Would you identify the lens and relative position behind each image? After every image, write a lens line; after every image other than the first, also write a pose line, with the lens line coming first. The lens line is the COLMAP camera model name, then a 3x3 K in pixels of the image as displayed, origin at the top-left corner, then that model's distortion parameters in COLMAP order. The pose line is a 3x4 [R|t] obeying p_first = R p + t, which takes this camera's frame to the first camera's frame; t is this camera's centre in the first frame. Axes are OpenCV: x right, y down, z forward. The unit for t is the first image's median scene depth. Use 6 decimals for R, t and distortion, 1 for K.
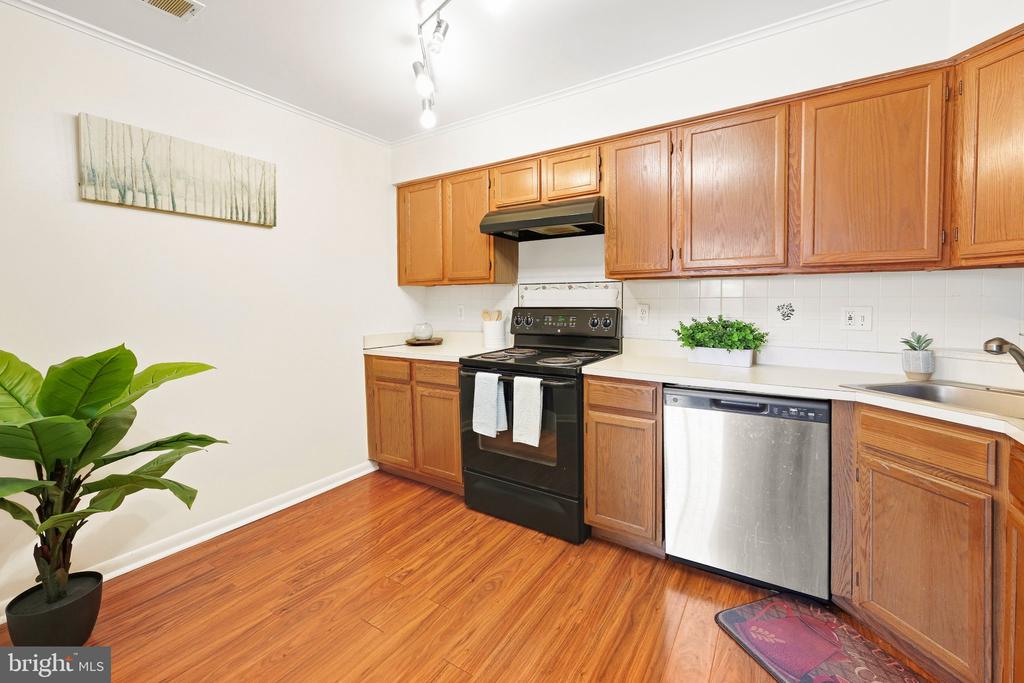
lens RADIAL K [[419.5, 0, 510.5], [0, 419.5, 318.8], [0, 0, 1]] dist [-0.010435, 0.005995]
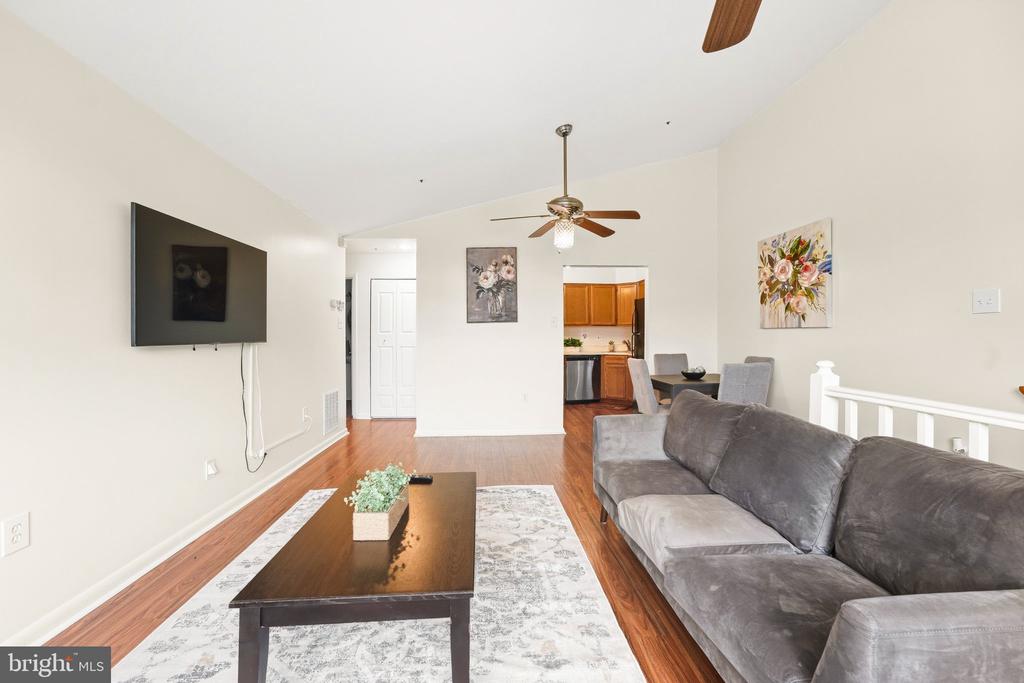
lens RADIAL K [[419.5, 0, 532.6], [0, 419.5, 335.9], [0, 0, 1]] dist [-0.010435, 0.005995]
pose [[0.783860, -0.002479, 0.620933, -1.971113], [0.020396, 0.999555, -0.021757, 0.050799], [-0.620602, 0.029719, 0.783562, -1.587531]]
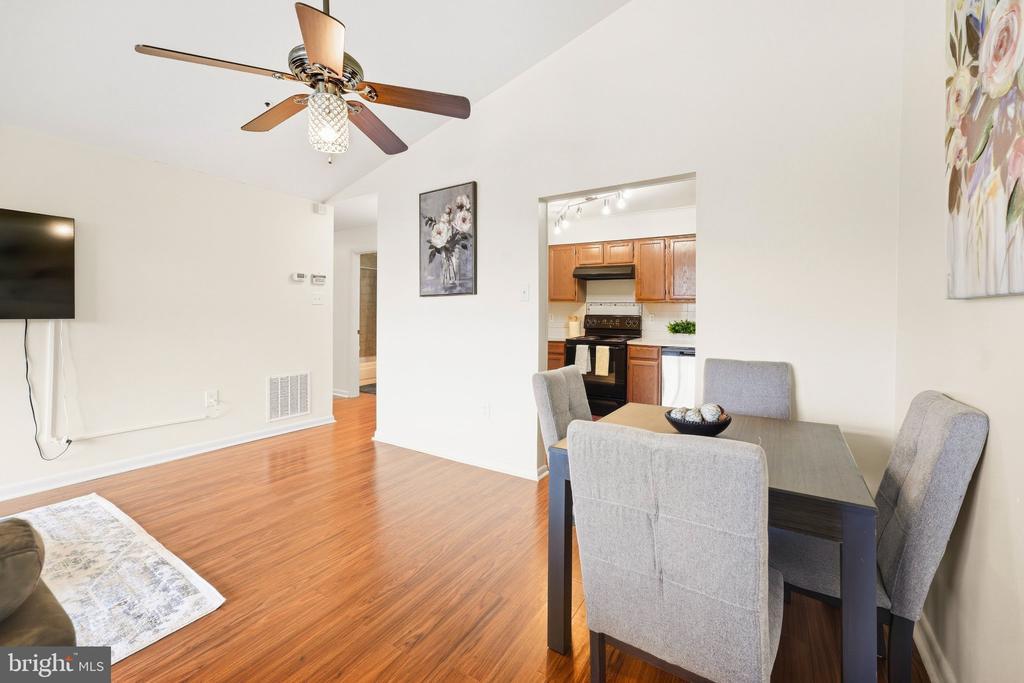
lens RADIAL K [[419.5, 0, 520.7], [0, 419.5, 317.1], [0, 0, 1]] dist [-0.010435, 0.005995]
pose [[0.999750, 0.008178, 0.020815, -0.442959], [-0.007755, 0.999763, -0.020330, 0.032445], [-0.020976, 0.020163, 0.999577, -1.242130]]
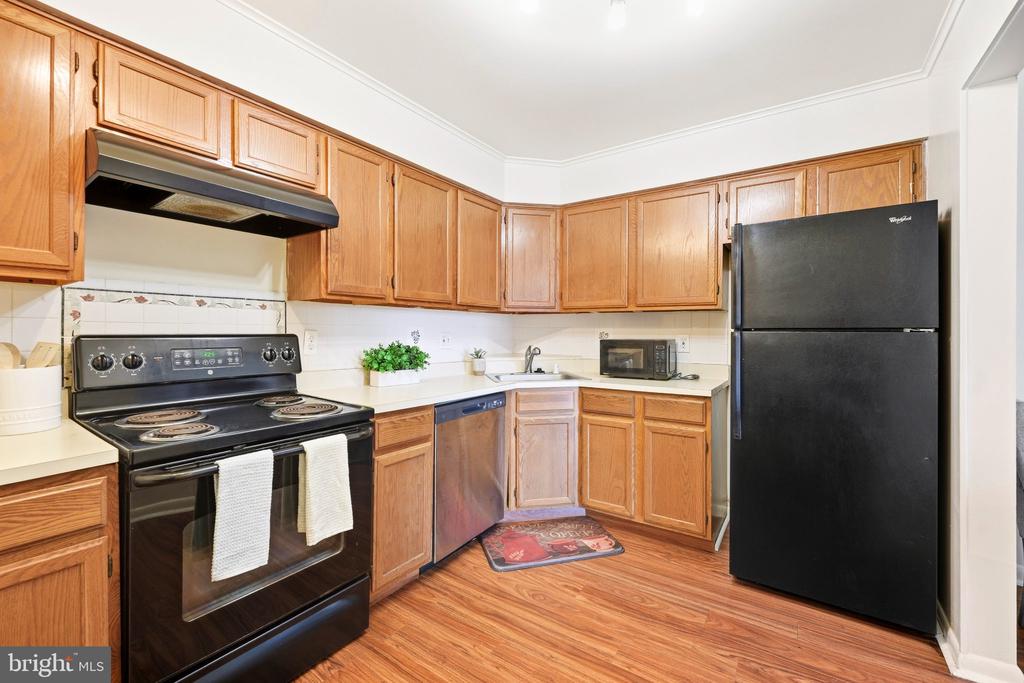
lens RADIAL K [[419.5, 0, 505.3], [0, 419.5, 331.1], [0, 0, 1]] dist [-0.010435, 0.005995]
pose [[0.033548, 0.004008, 0.999429, -0.611108], [0.030252, 0.999530, -0.005024, -0.020106], [-0.998979, 0.030404, 0.033411, 0.669771]]
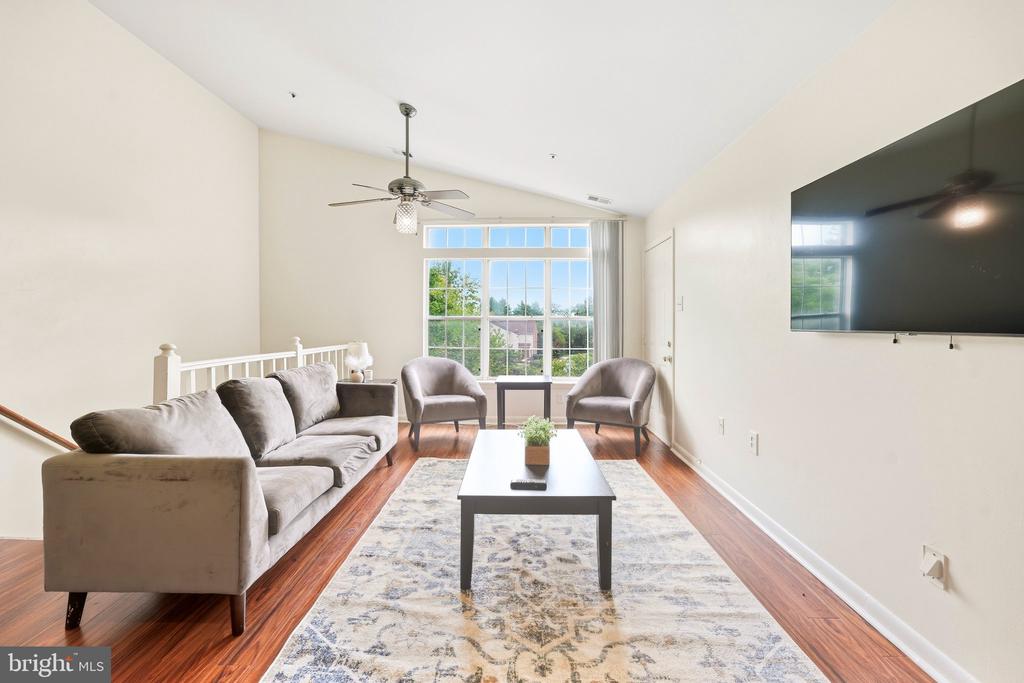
lens RADIAL K [[419.5, 0, 519.5], [0, 419.5, 332.1], [0, 0, 1]] dist [-0.010435, 0.005995]
pose [[-0.849046, 0.012743, -0.528166, -1.091713], [-0.015129, 0.998713, 0.048417, 0.007261], [0.528103, 0.049099, -0.847760, 0.100122]]
